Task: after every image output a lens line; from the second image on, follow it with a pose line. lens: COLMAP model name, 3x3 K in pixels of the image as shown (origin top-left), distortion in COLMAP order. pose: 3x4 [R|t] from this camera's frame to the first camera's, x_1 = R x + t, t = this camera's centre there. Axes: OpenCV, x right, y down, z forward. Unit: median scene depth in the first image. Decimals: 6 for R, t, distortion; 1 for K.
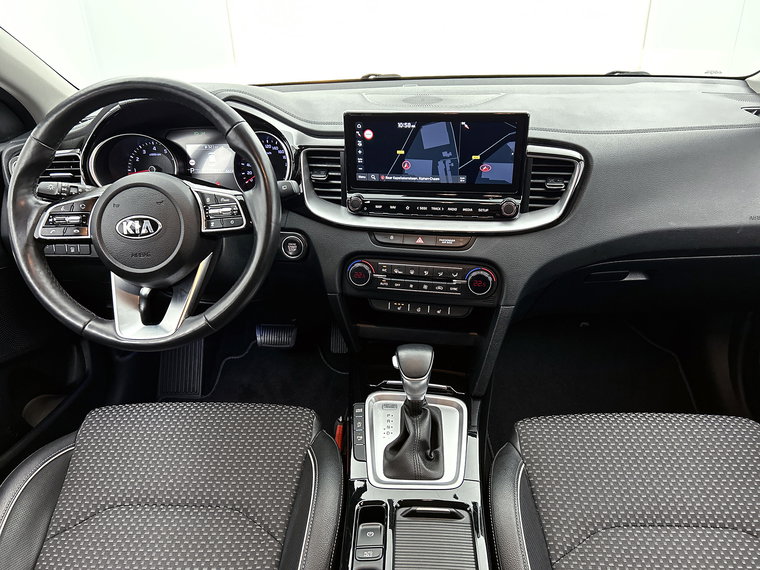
lens RADIAL K [[563.7, 0, 377.8], [0, 563.7, 292.8], [0, 0, 1]] dist [0.021070, -0.024431]
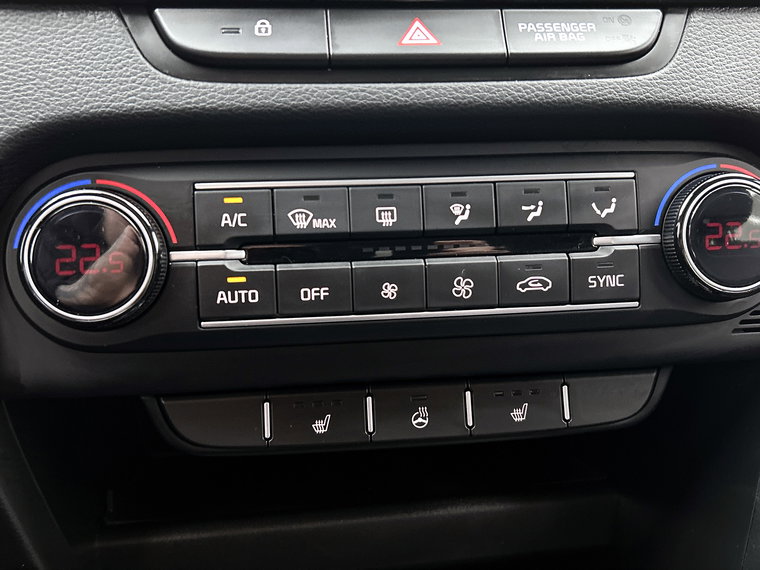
lens RADIAL K [[743.9, 0, 381.0], [0, 743.9, 282.9], [0, 0, 1]] dist [0.012993, 0.000000]
pose [[0.947114, -0.075503, 0.311888, -0.020200], [0.132091, 0.977495, -0.164488, 0.025708], [-0.292450, 0.196986, 0.935772, 0.776994]]
